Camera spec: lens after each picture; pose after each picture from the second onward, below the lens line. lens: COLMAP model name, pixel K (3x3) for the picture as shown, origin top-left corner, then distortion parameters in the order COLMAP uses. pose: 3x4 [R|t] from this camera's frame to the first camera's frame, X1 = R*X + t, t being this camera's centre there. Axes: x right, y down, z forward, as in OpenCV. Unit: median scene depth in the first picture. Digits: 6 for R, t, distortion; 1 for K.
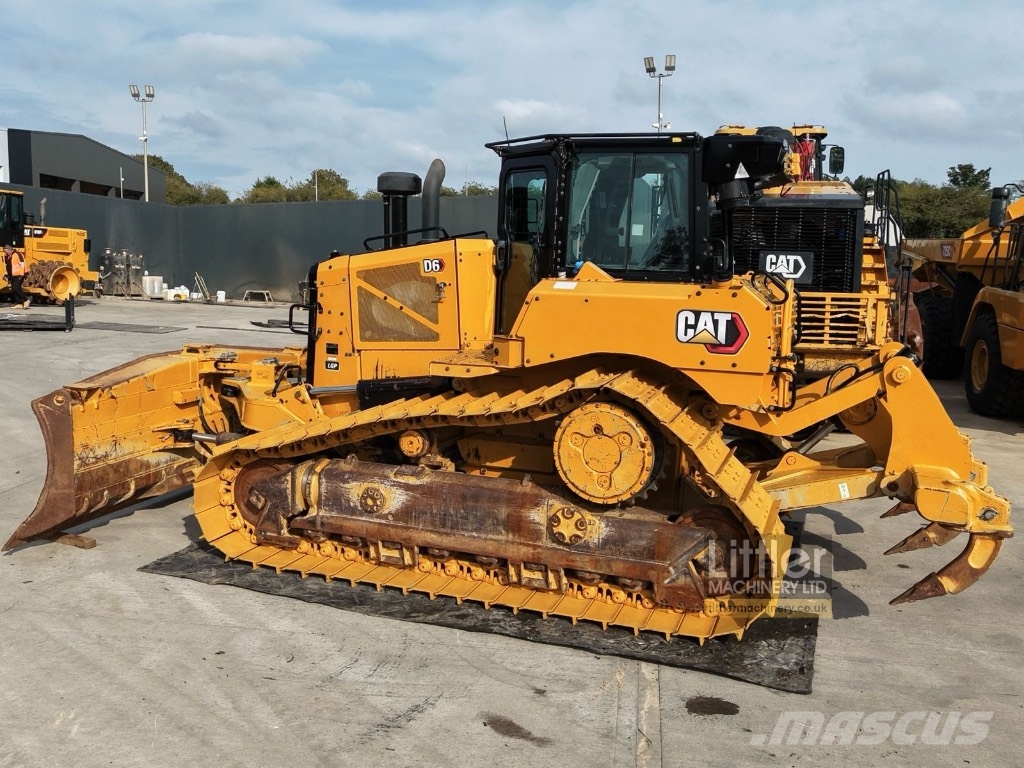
lens RADIAL K [[937.0, 0, 512.6], [0, 937.0, 337.5], [0, 0, 1]] dist [0.082590, -0.087837]
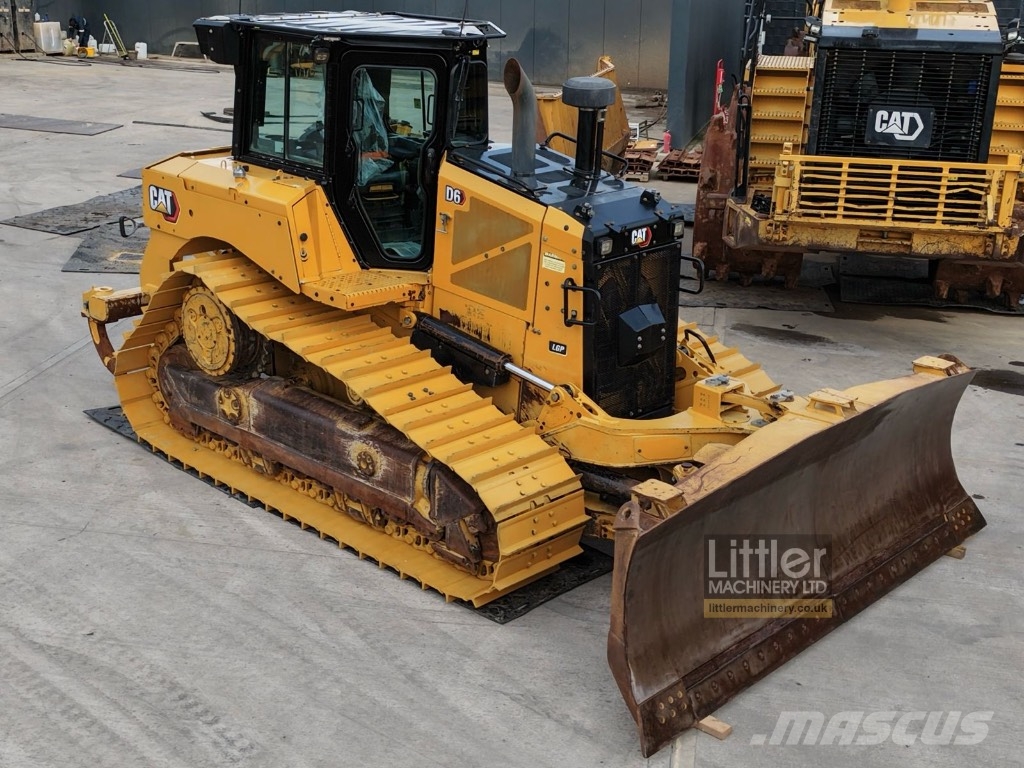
lens RADIAL K [[1364.8, 0, 466.6], [0, 1364.8, 420.6], [0, 0, 1]] dist [0.143688, -0.374042]
pose [[0.998544, 0.015565, -0.051643, -0.030320], [-0.002205, 0.968435, 0.249255, -0.193788], [0.053893, -0.248779, 0.967060, -0.377476]]
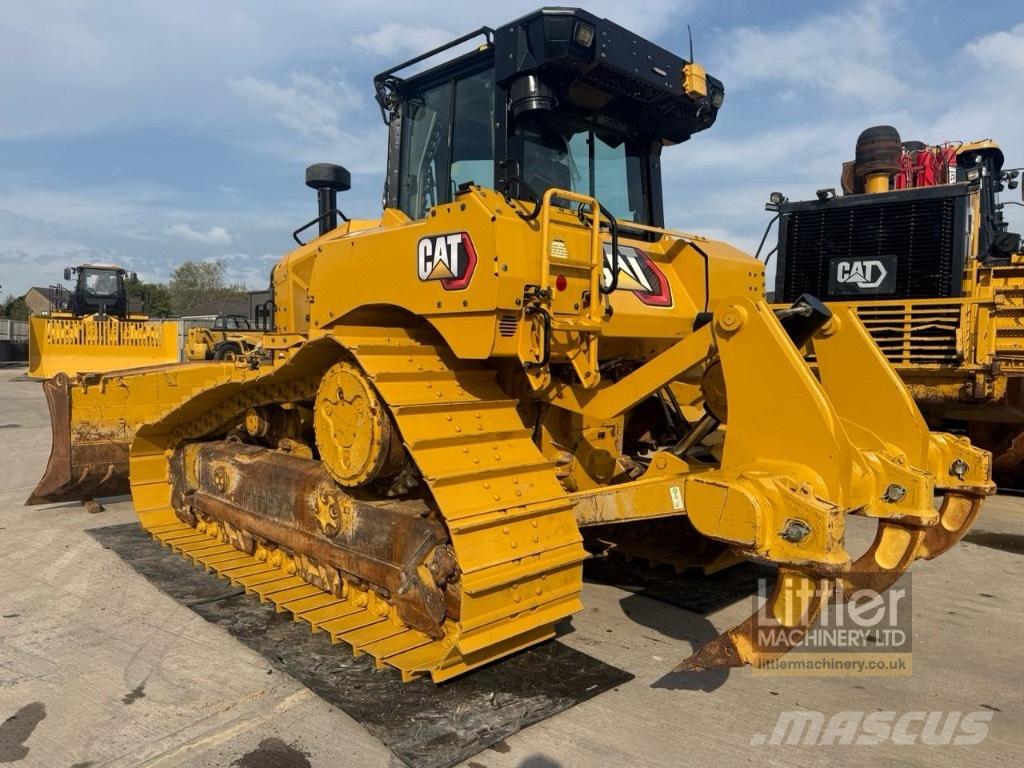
lens RADIAL K [[723.4, 0, 516.1], [0, 723.4, 384.5], [0, 0, 1]] dist [0.075138, -0.098781]
pose [[0.901972, 0.006090, -0.431751, 0.453186], [-0.034781, 0.997676, -0.058587, 0.109490], [0.430391, 0.067861, 0.900088, 0.444418]]
